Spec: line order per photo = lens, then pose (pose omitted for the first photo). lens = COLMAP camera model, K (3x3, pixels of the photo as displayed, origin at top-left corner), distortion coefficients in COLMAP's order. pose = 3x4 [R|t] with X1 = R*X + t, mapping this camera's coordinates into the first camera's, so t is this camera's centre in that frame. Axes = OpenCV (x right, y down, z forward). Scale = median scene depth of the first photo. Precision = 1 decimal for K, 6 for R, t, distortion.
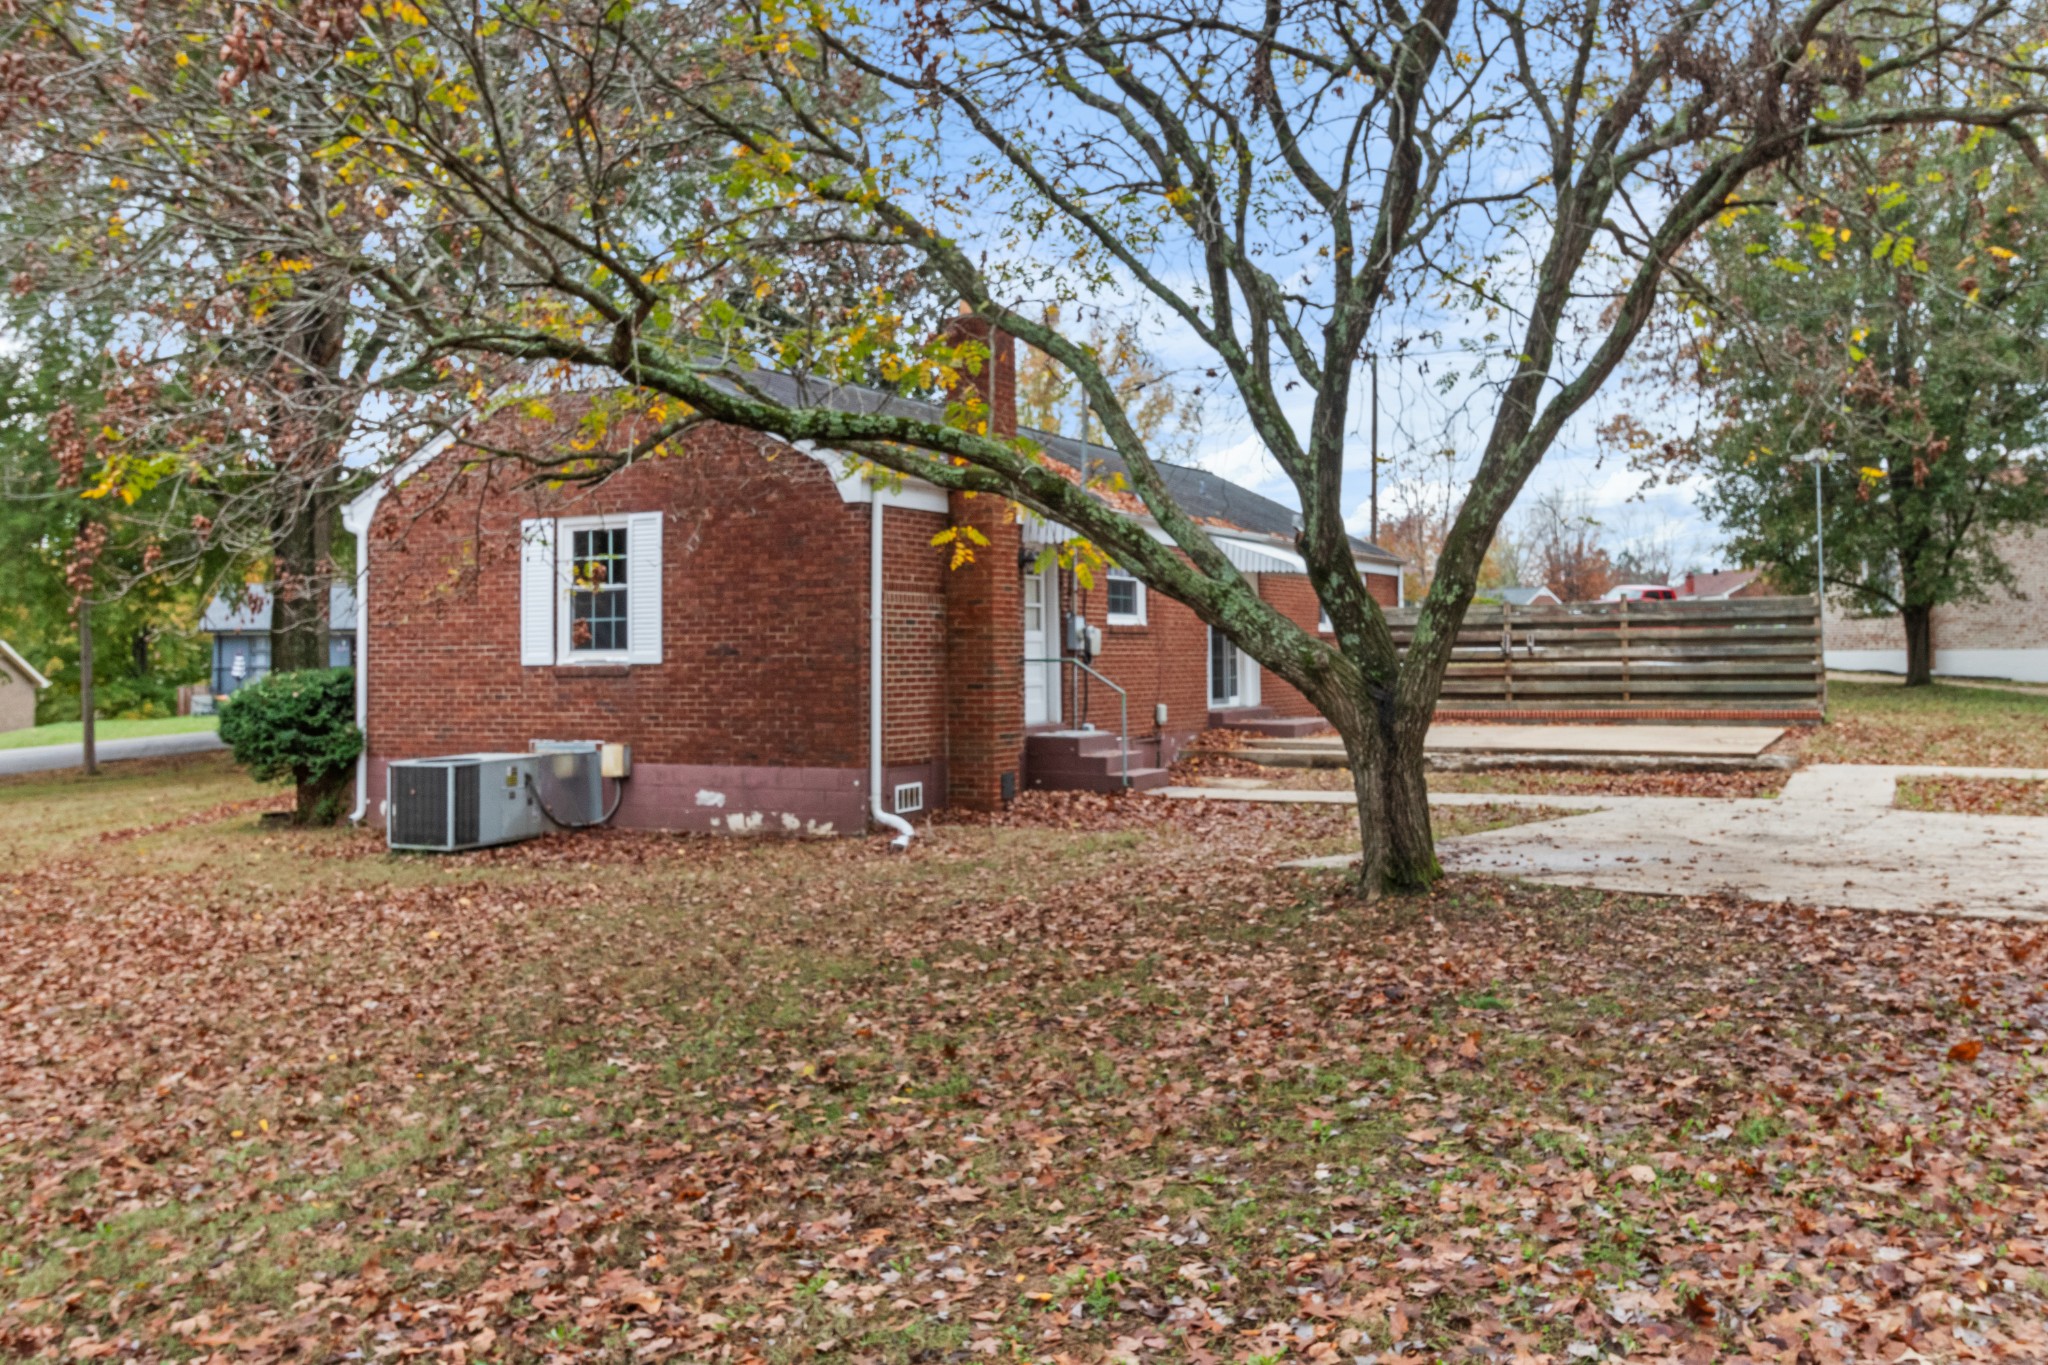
lens RADIAL K [[1645.0, 0, 1023.9], [0, 1645.0, 582.3], [0, 0, 1]] dist [-0.003793, 0.004906]
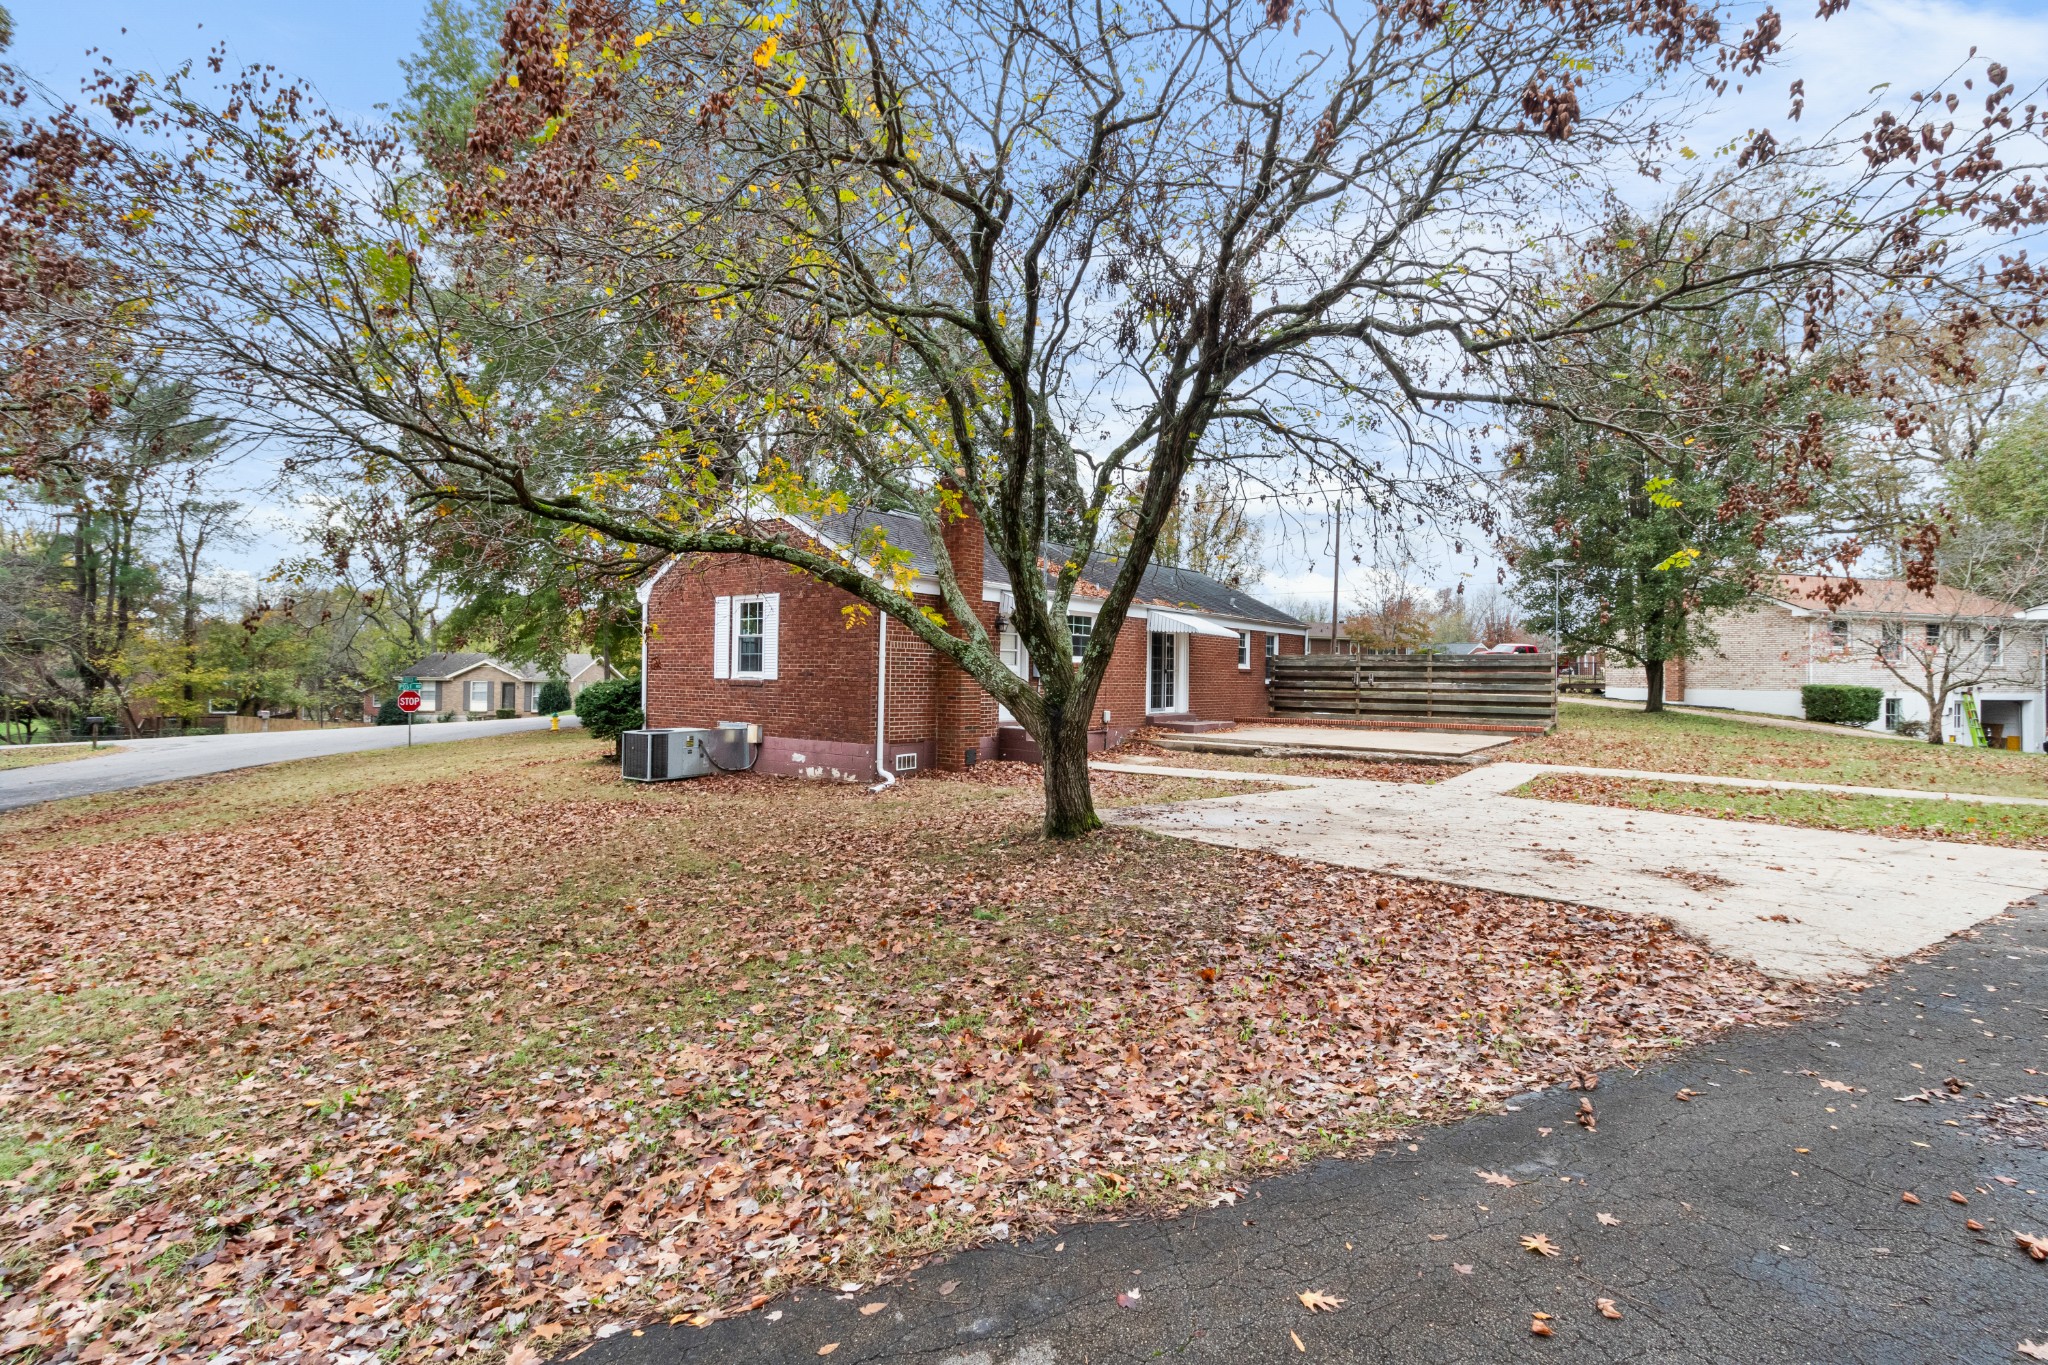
lens RADIAL K [[938.7, 0, 1013.8], [0, 938.7, 665.5], [0, 0, 1]] dist [-0.001522, 0.000107]
pose [[0.986859, 0.022357, -0.160031, 0.176758], [-0.016870, 0.999225, 0.035567, -0.005195], [0.160702, -0.032400, 0.986471, 0.053343]]
